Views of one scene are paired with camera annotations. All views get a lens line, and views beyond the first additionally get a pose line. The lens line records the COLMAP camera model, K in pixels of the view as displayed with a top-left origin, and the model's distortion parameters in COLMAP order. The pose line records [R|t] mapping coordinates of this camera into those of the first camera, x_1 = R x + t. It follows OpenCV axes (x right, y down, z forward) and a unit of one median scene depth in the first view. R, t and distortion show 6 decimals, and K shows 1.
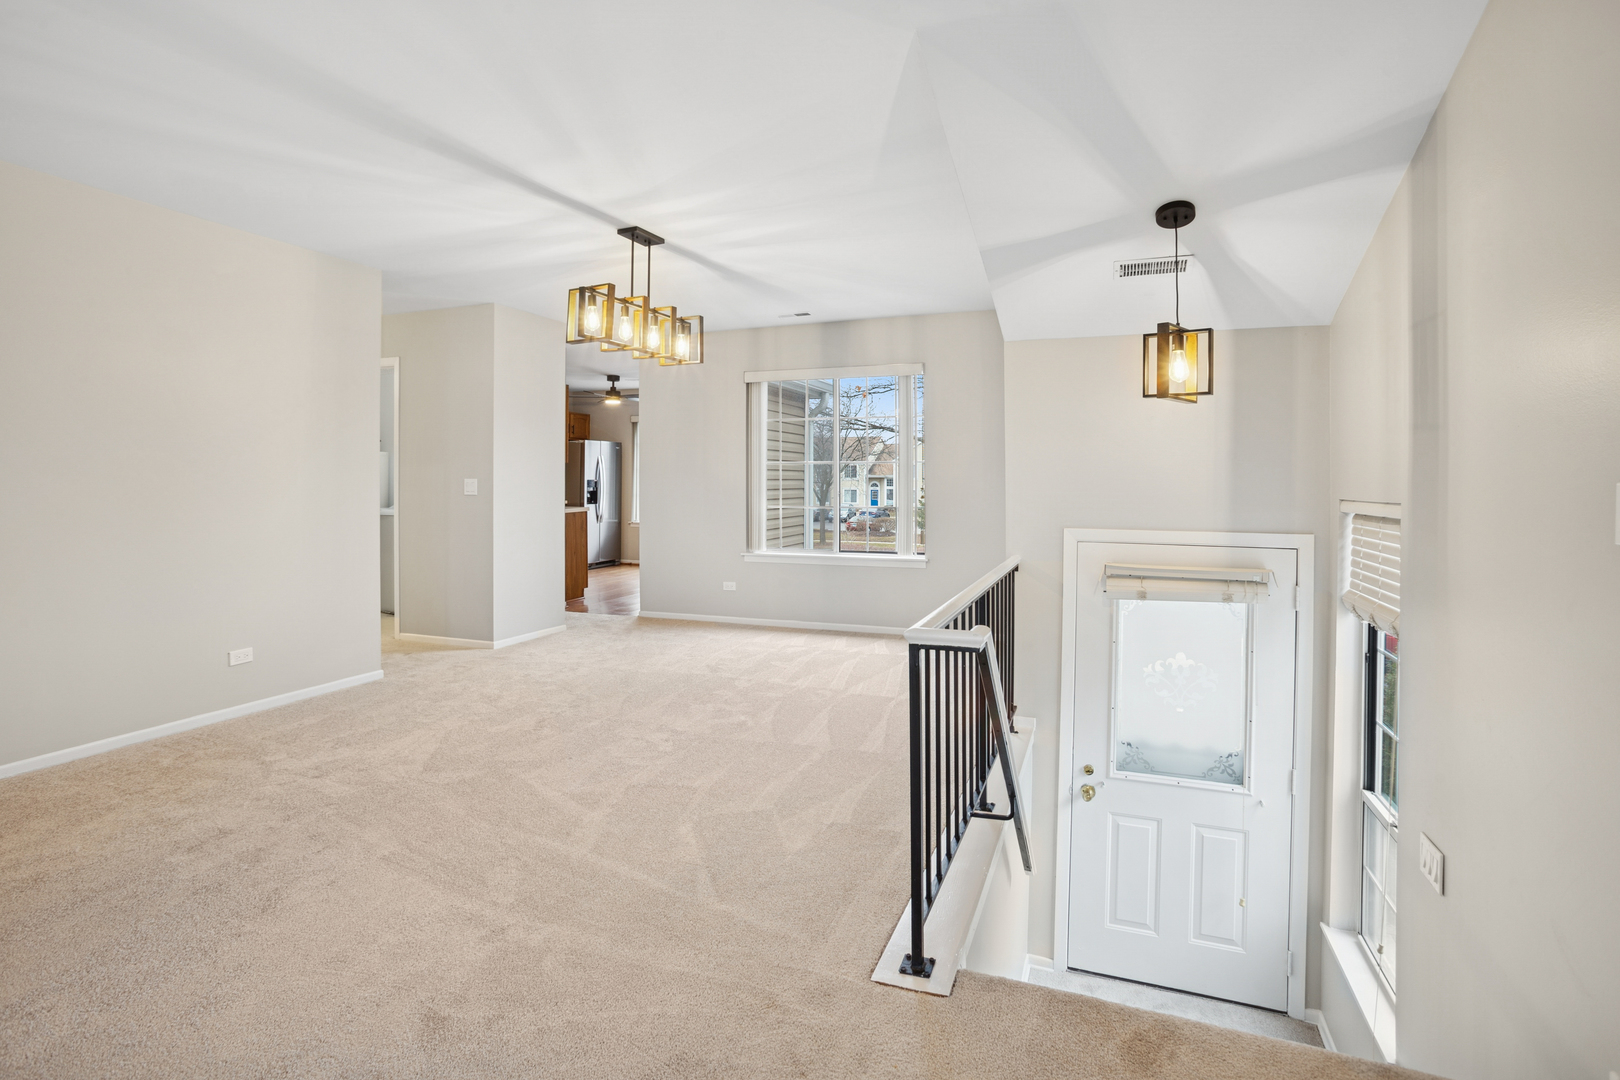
lens RADIAL K [[822.0, 0, 807.2], [0, 822.0, 481.1], [0, 0, 1]] dist [-0.014121, 0.000065]
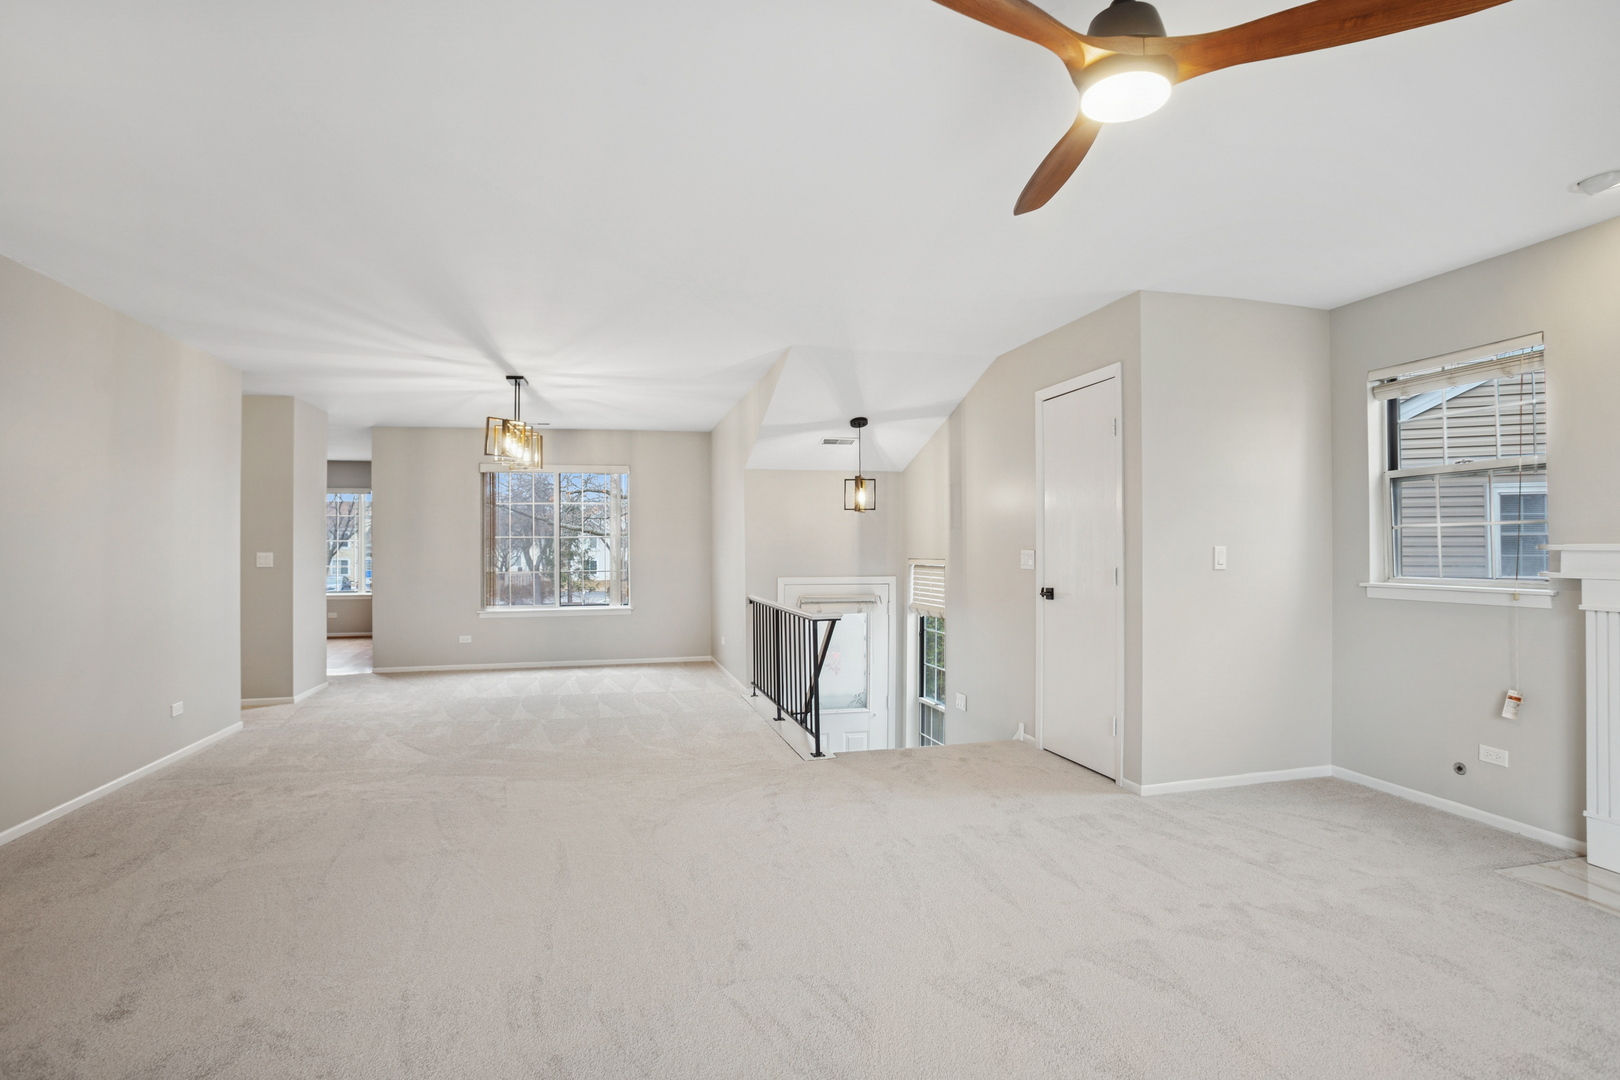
lens RADIAL K [[837.8, 0, 809.9], [0, 837.8, 517.0], [0, 0, 1]] dist [-0.072249, 0.041281]
pose [[0.807239, 0.013304, 0.590074, -0.752881], [0.008450, 0.999383, -0.034092, -0.011132], [-0.590164, 0.032507, 0.806629, -0.531019]]
